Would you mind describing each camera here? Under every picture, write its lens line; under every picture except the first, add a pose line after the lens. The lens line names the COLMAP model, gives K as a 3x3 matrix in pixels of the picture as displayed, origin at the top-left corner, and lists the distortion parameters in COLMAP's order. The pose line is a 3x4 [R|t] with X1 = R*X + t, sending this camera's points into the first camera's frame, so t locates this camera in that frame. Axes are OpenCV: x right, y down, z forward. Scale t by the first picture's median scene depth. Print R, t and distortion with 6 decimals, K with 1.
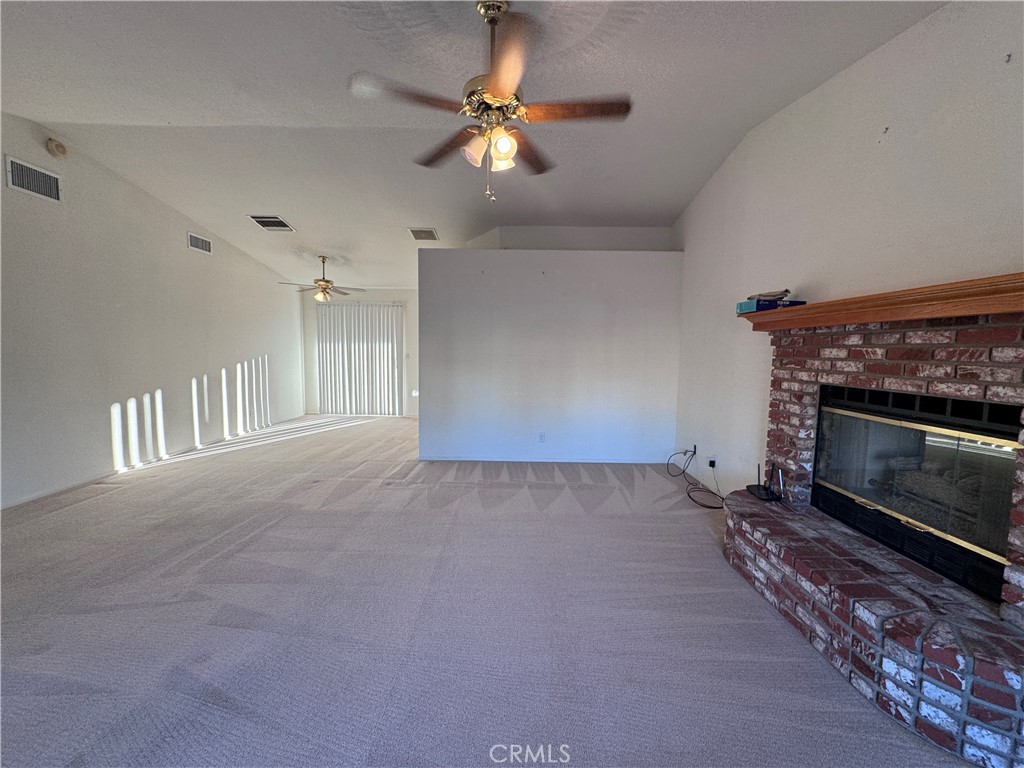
lens RADIAL K [[408.1, 0, 512.0], [0, 408.1, 384.8], [0, 0, 1]] dist [-0.004277, 0.000393]
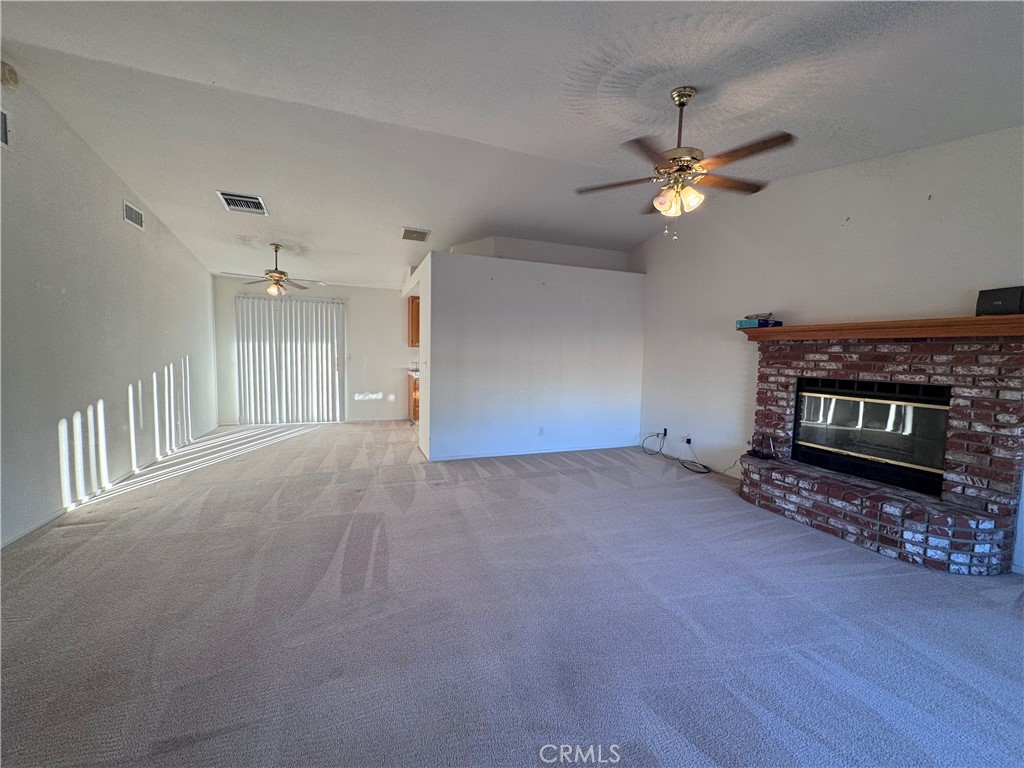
lens RADIAL K [[408.1, 0, 512.3], [0, 408.1, 384.8], [0, 0, 1]] dist [-0.004277, 0.000393]
pose [[0.931229, -0.021785, 0.363782, -0.692249], [0.022822, 0.999738, 0.001448, -0.001033], [-0.363718, 0.006954, 0.931483, -0.013227]]
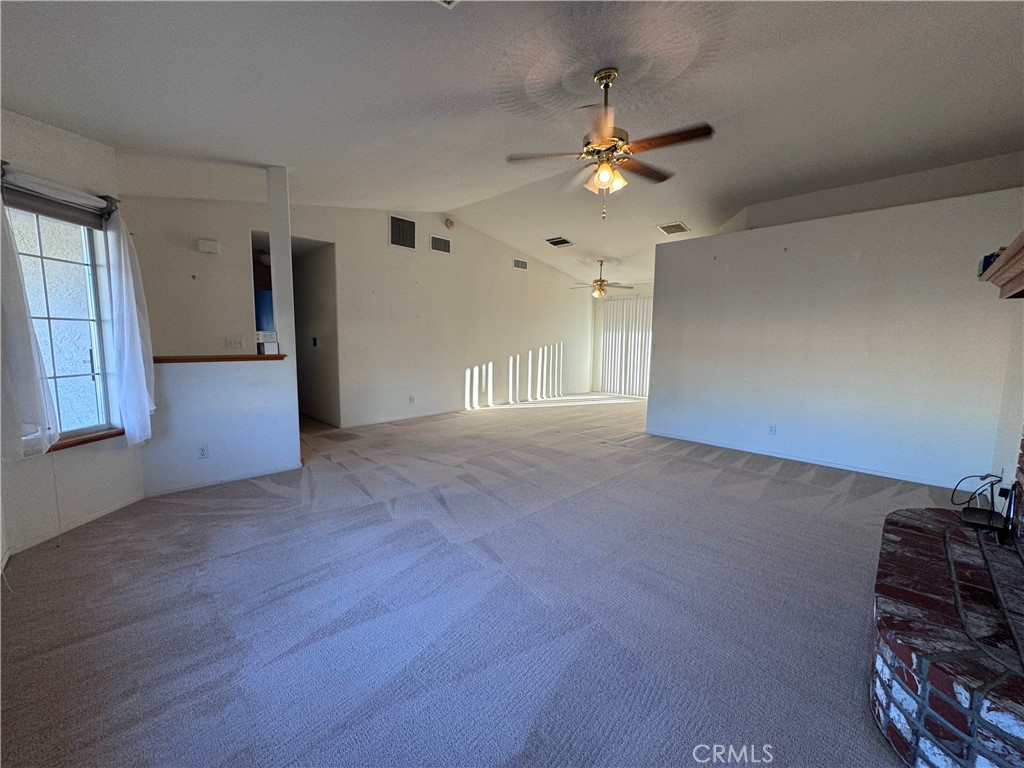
lens RADIAL K [[408.1, 0, 511.3], [0, 408.1, 386.1], [0, 0, 1]] dist [-0.004277, 0.000393]
pose [[0.712732, 0.077360, -0.697158, 0.494459], [-0.063811, 0.996929, 0.045388, 0.046291], [0.698528, 0.012137, 0.715479, -0.123294]]
